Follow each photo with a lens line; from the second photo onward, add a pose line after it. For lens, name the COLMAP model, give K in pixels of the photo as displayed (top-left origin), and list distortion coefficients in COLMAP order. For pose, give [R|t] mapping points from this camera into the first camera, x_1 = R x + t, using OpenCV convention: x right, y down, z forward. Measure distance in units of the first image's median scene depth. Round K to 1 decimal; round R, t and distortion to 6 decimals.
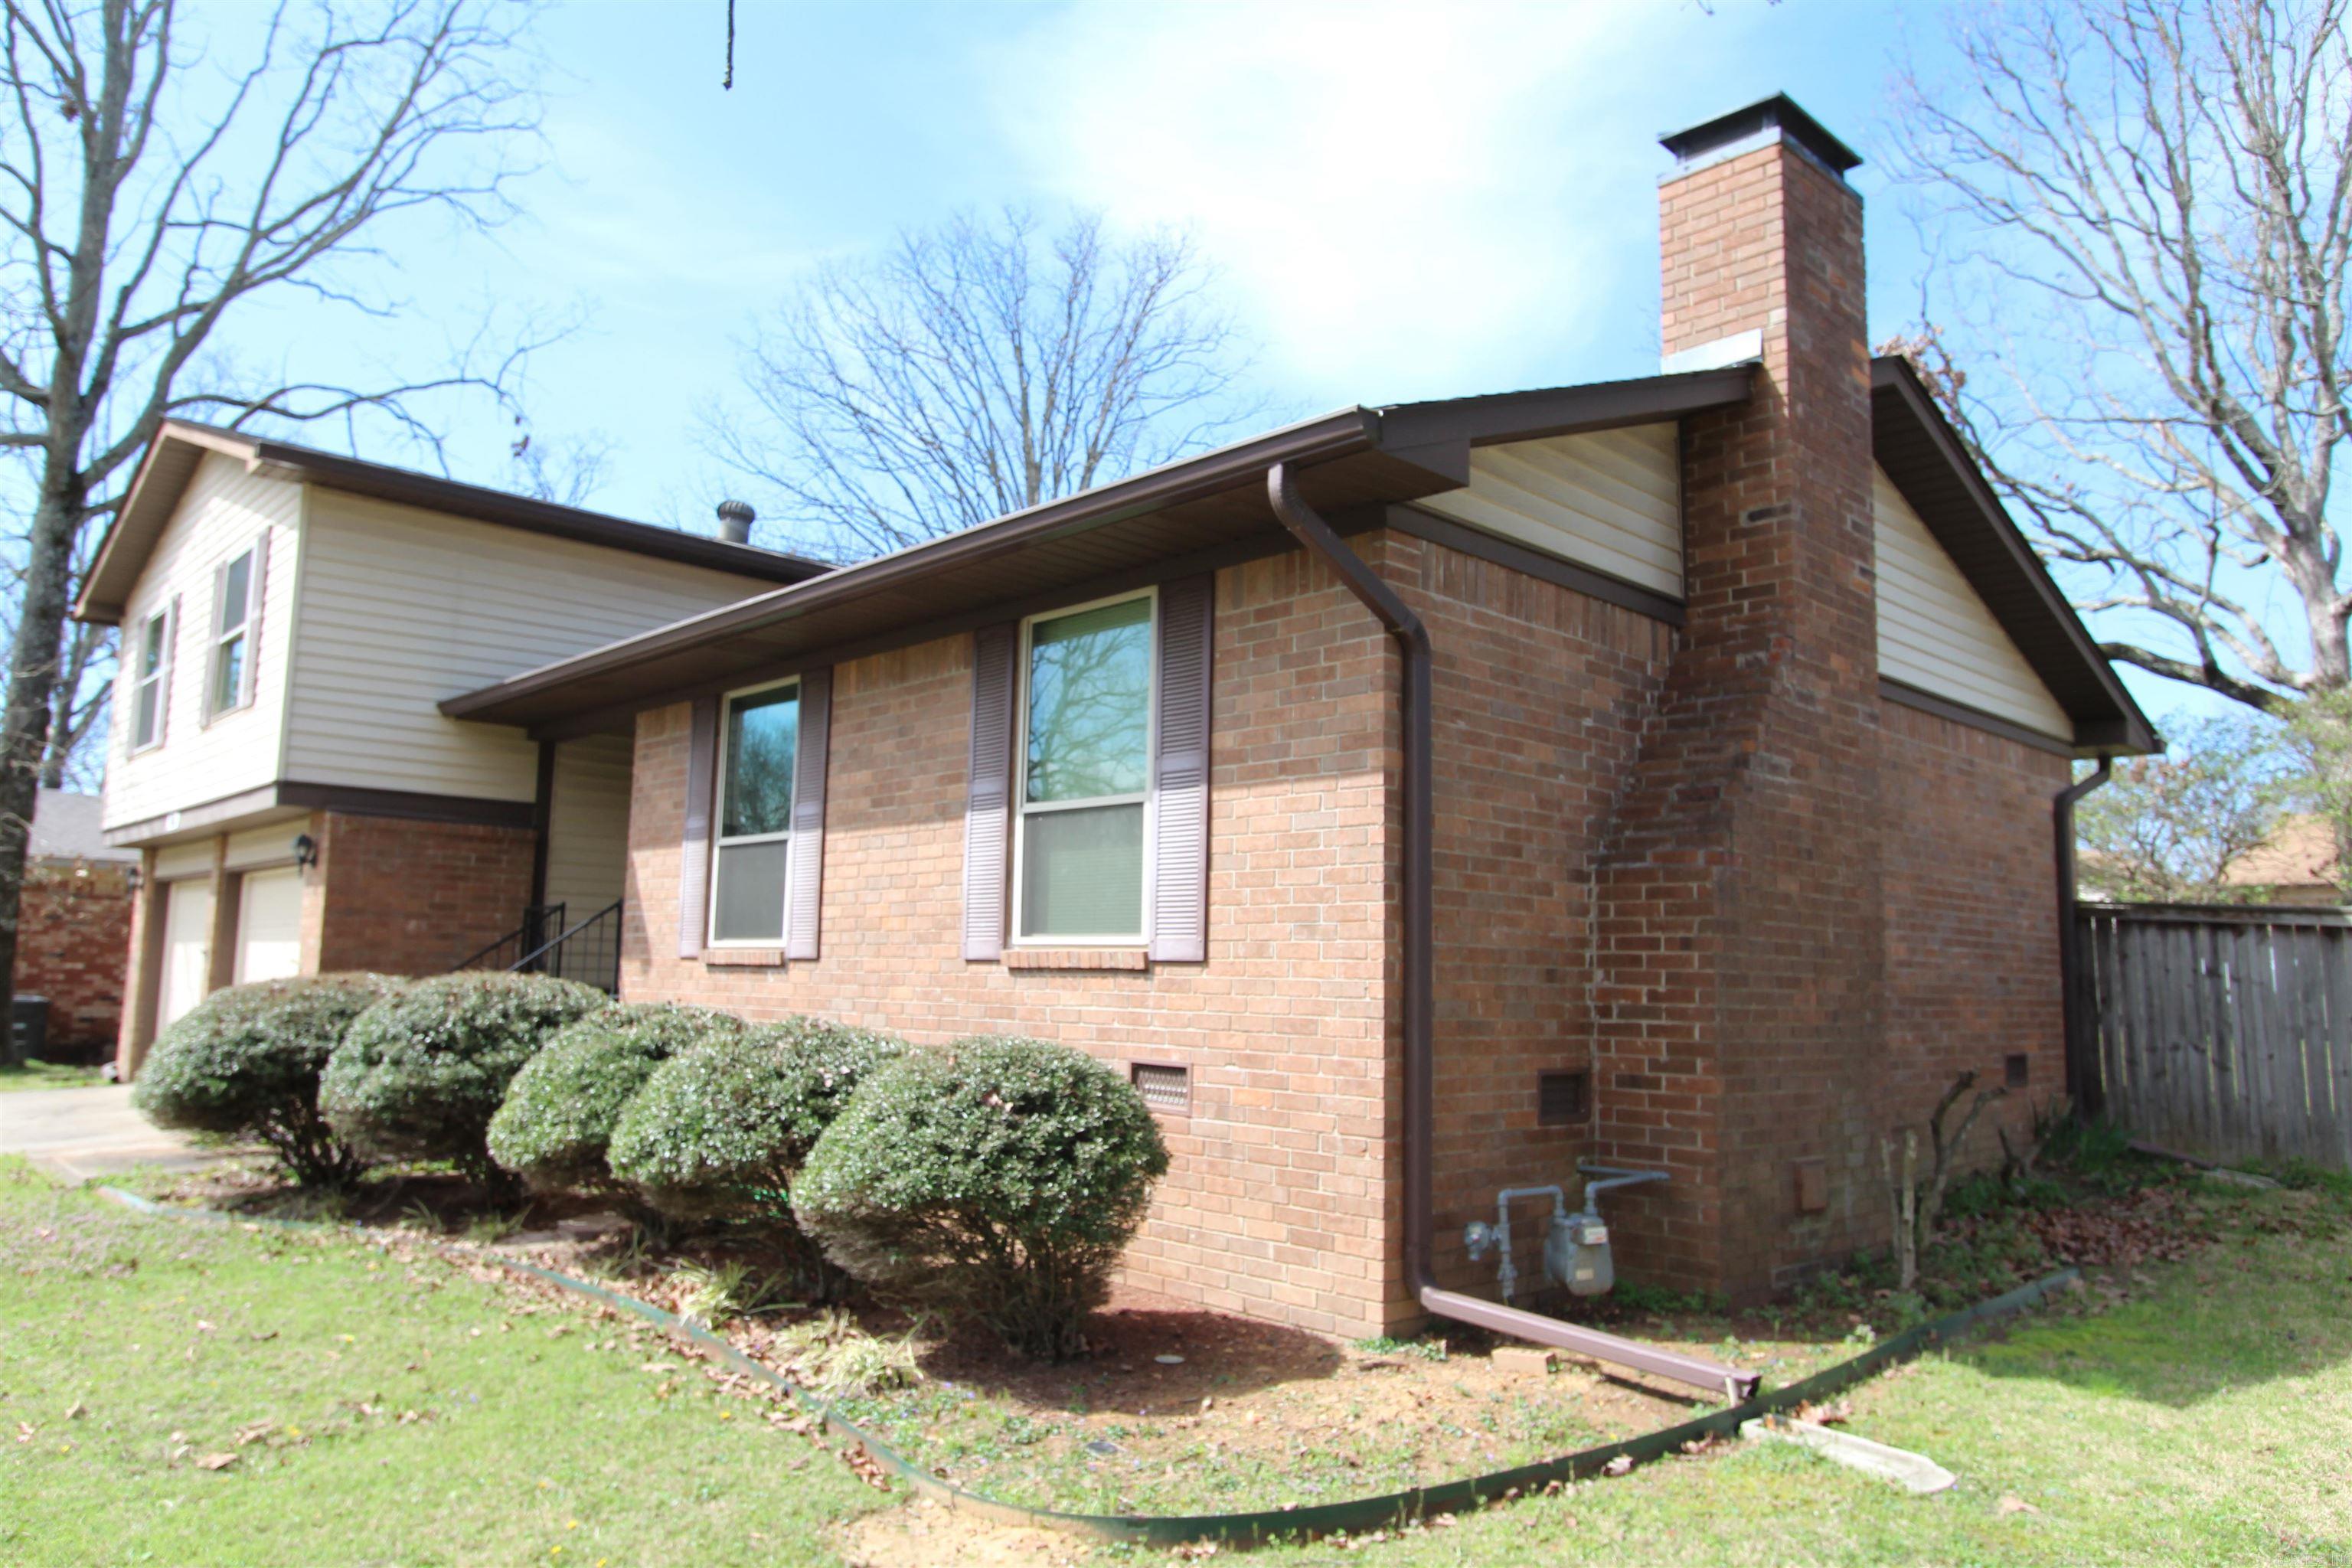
lens RADIAL K [[1583.2, 0, 1179.5], [0, 1583.2, 785.7], [0, 0, 1]] dist [-0.041383, -0.000382]
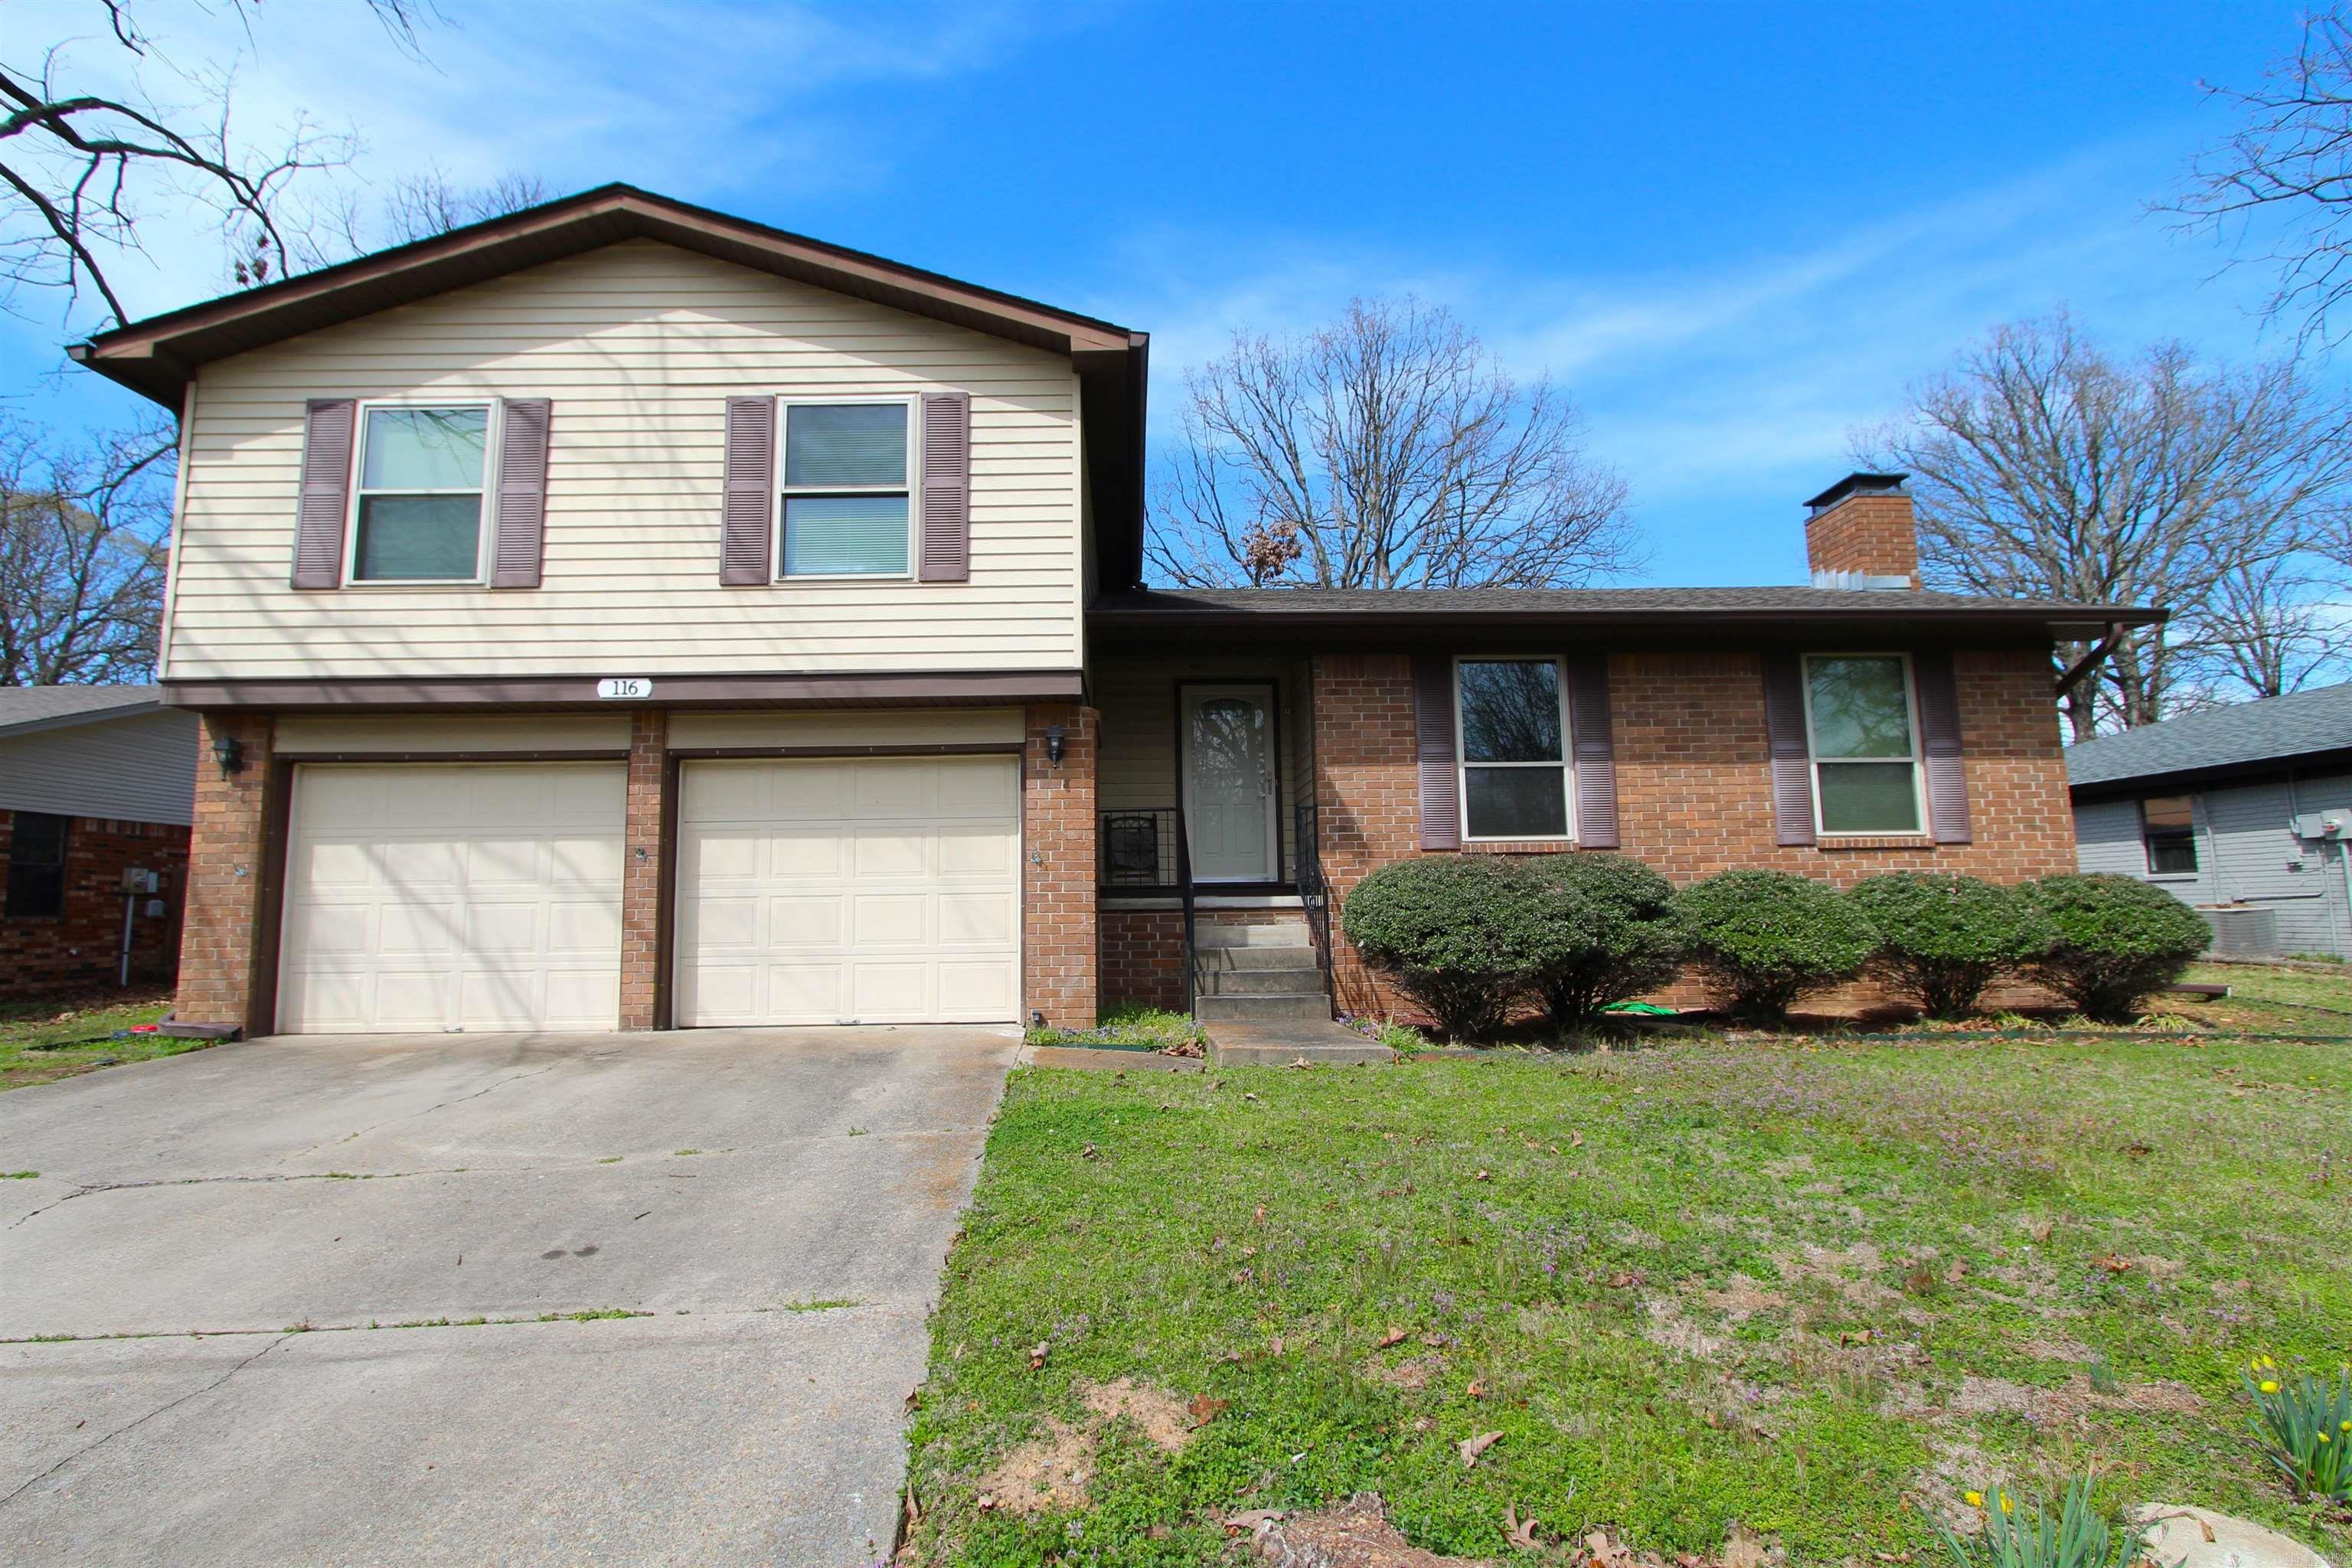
lens RADIAL K [[1127.7, 0, 1181.6], [0, 1127.7, 780.2], [0, 0, 1]] dist [-0.025156, 0.000888]
pose [[0.675307, 0.062456, 0.734887, -1.365566], [-0.065528, 0.997548, -0.024563, 0.104213], [-0.734620, -0.031569, 0.677744, 0.606342]]
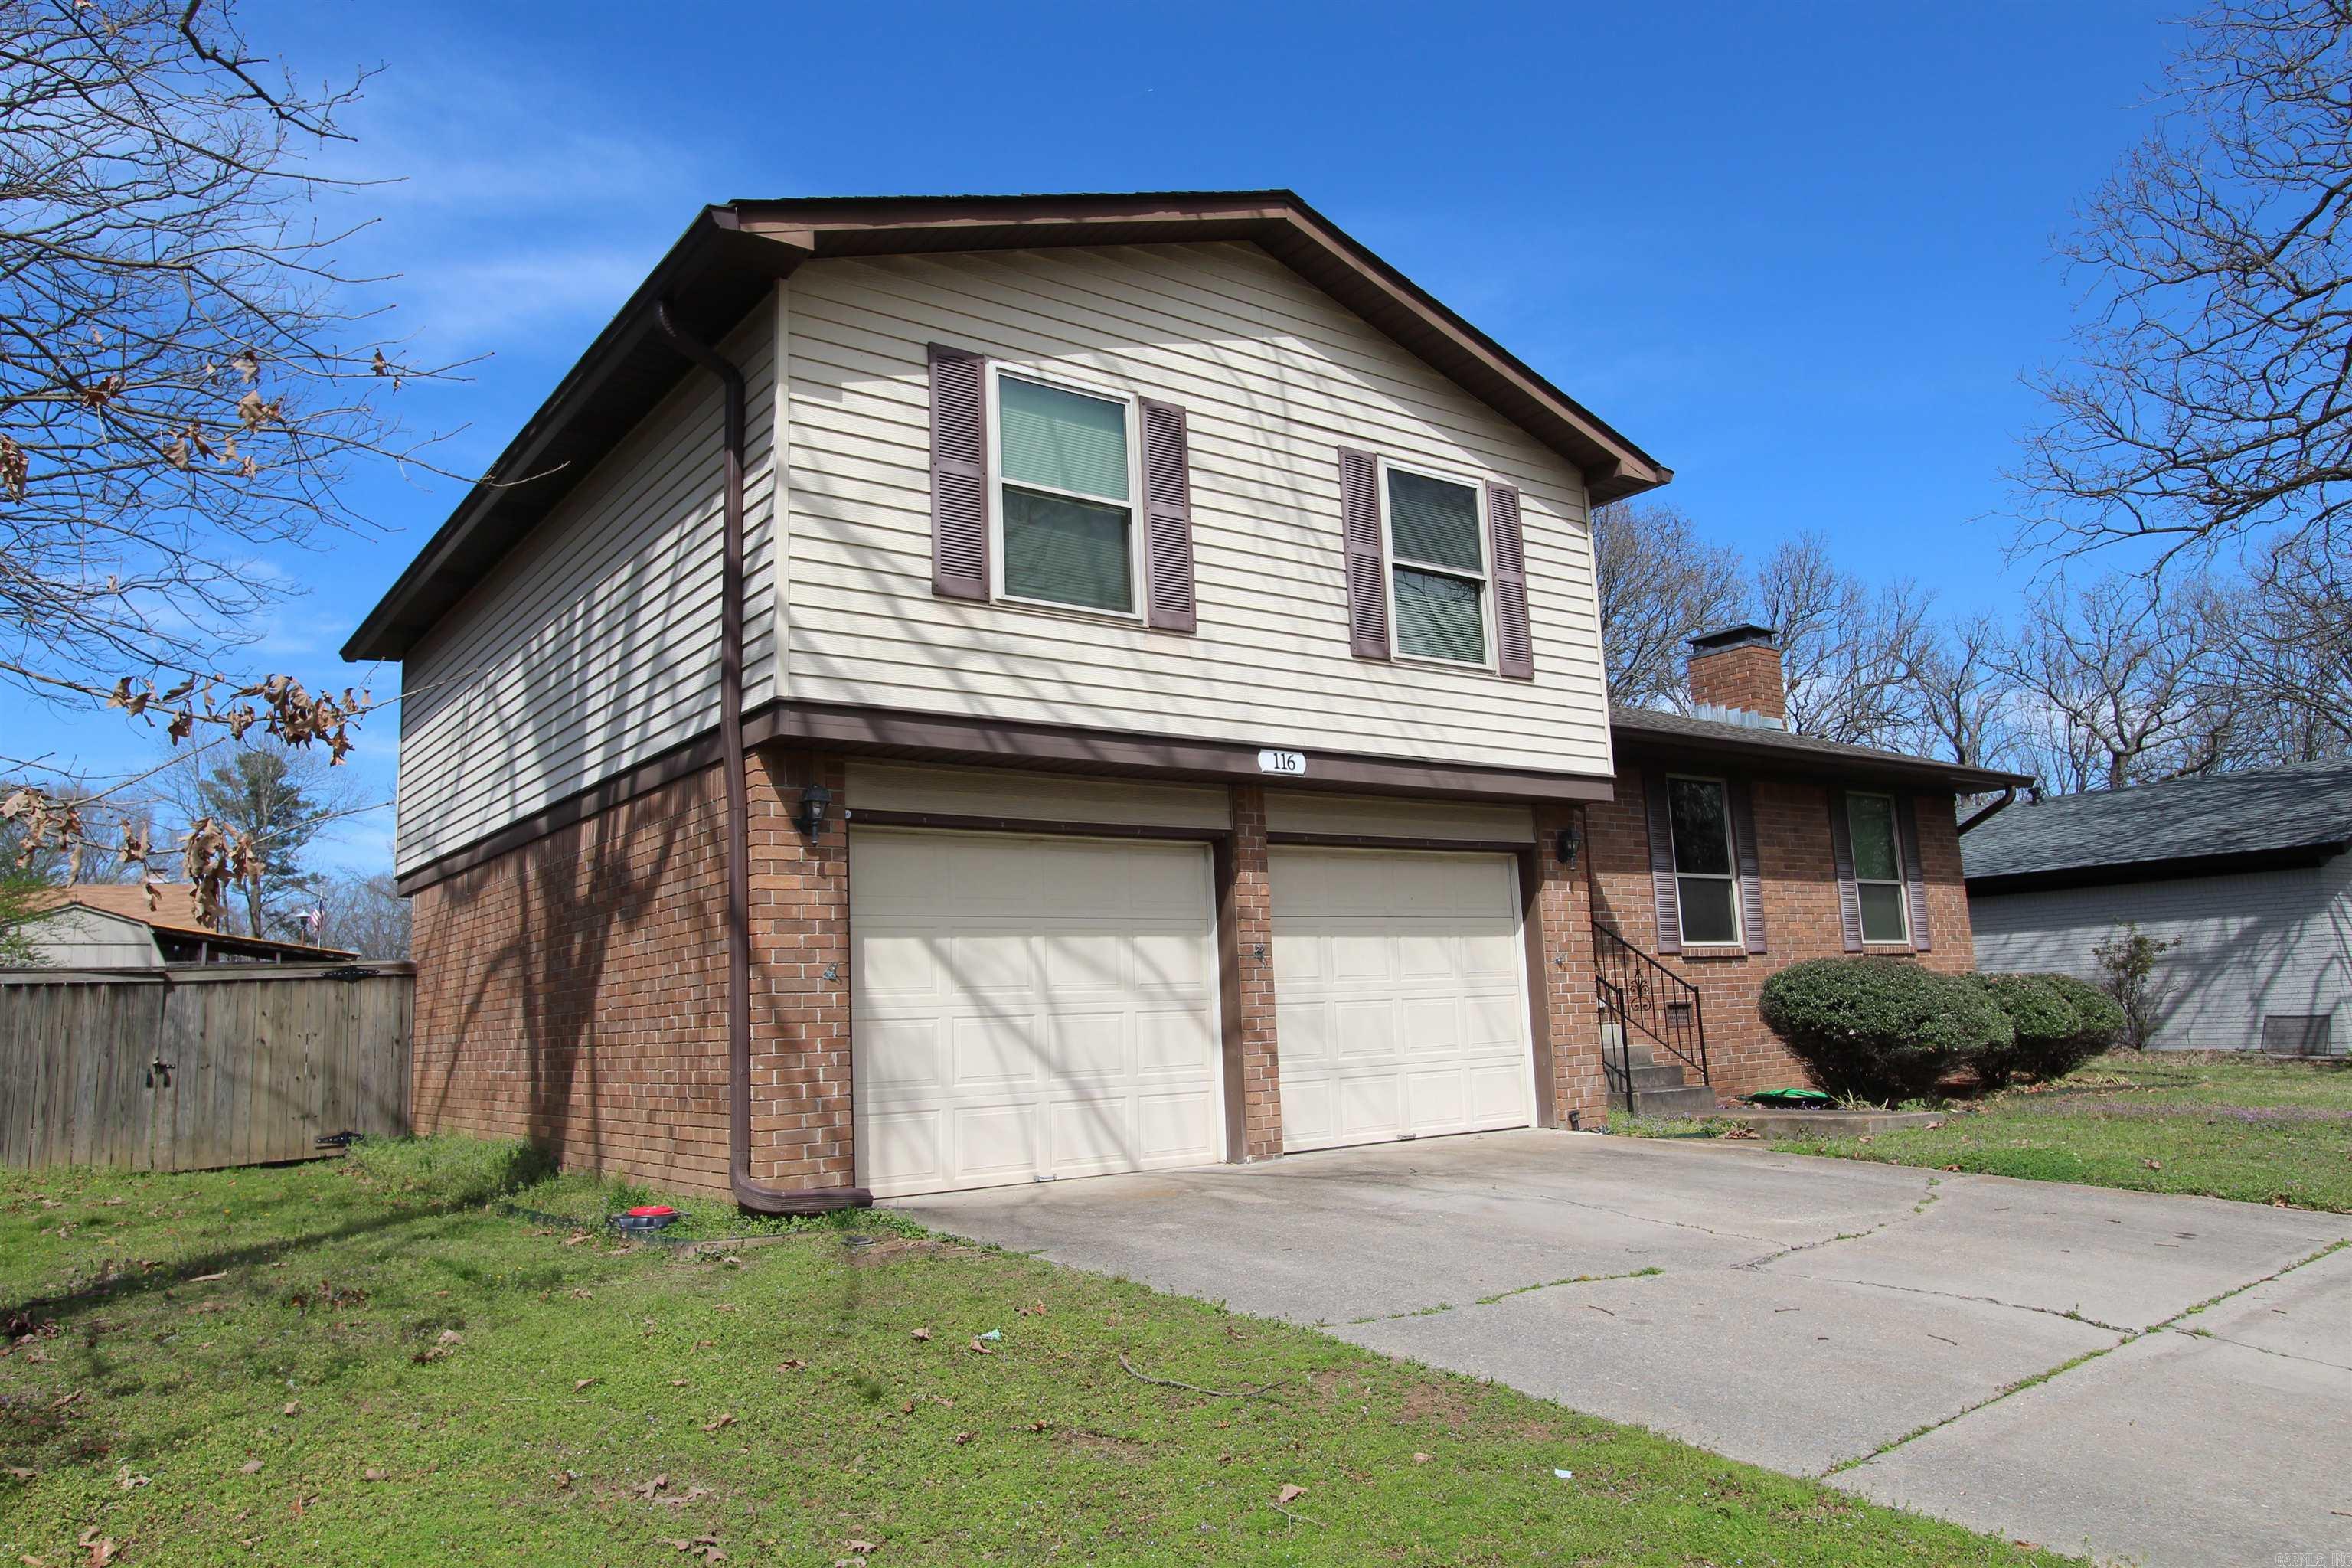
lens RADIAL K [[1583.2, 0, 1160.3], [0, 1583.2, 785.8], [0, 0, 1]] dist [-0.041383, -0.000382]
pose [[0.137445, 0.127326, 0.982292, -2.117154], [-0.080089, 0.989885, -0.117104, 0.191748], [-0.987266, -0.062576, 0.146252, 1.477236]]
